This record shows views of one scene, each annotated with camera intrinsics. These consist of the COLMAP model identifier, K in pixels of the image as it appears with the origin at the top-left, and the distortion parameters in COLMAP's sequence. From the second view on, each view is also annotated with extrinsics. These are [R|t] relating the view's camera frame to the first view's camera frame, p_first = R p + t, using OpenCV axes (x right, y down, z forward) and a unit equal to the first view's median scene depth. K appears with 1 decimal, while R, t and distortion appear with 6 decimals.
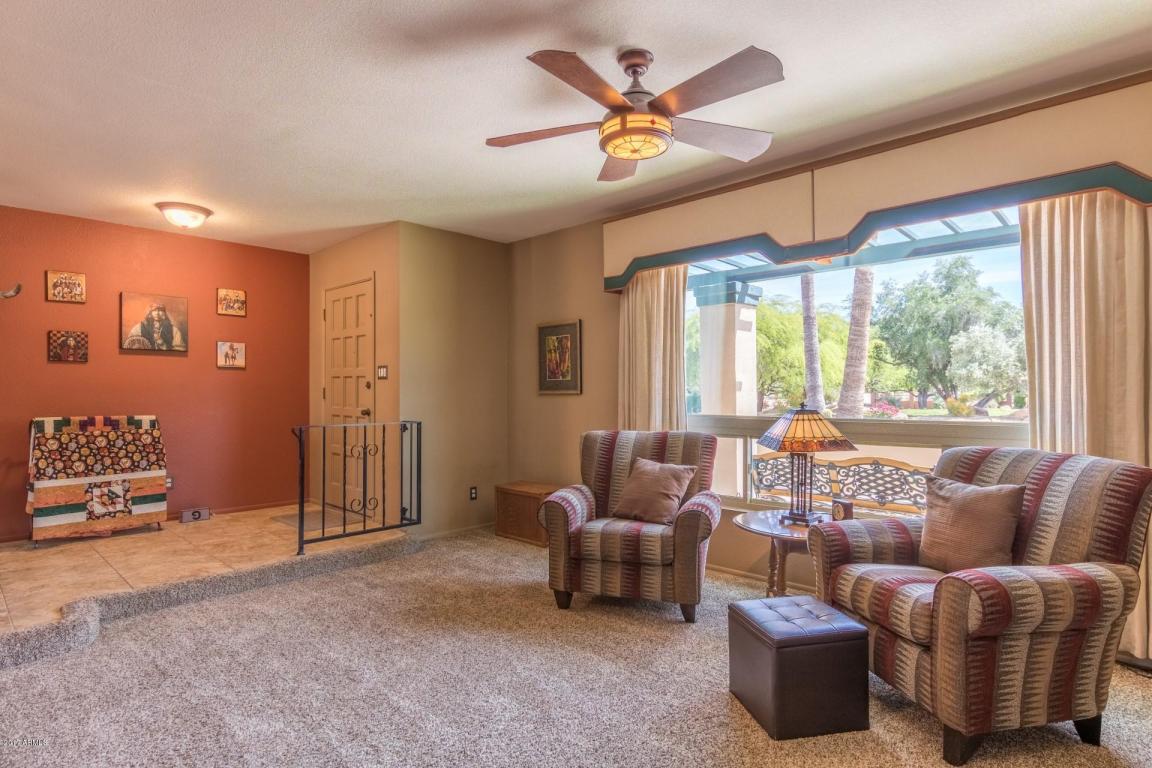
lens RADIAL K [[611.5, 0, 578.5], [0, 611.5, 391.8], [0, 0, 1]] dist [-0.000991, 0.000115]
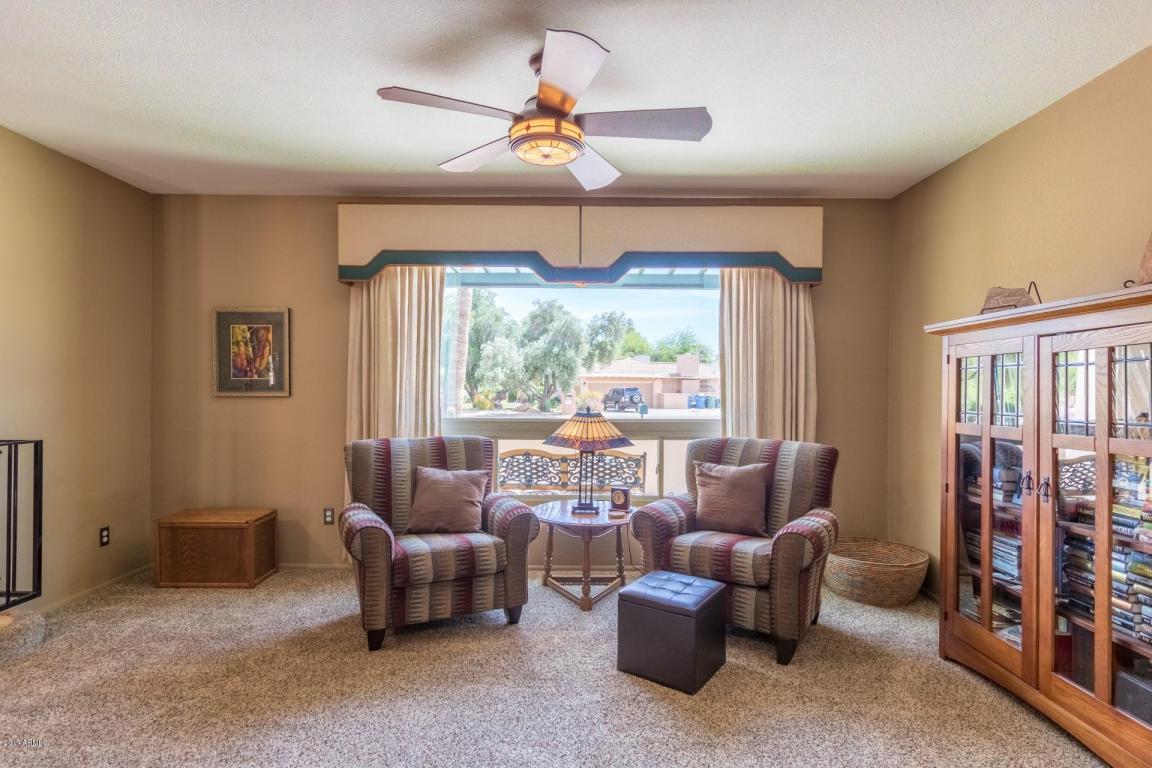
lens RADIAL K [[574.3, 0, 582.9], [0, 574.3, 391.6], [0, 0, 1]] dist [0.001024, 0.000449]
pose [[0.717028, 0.004165, 0.697032, -0.344929], [-0.008625, 0.999959, 0.002897, -0.012446], [-0.696991, -0.008089, 0.717034, 0.198388]]
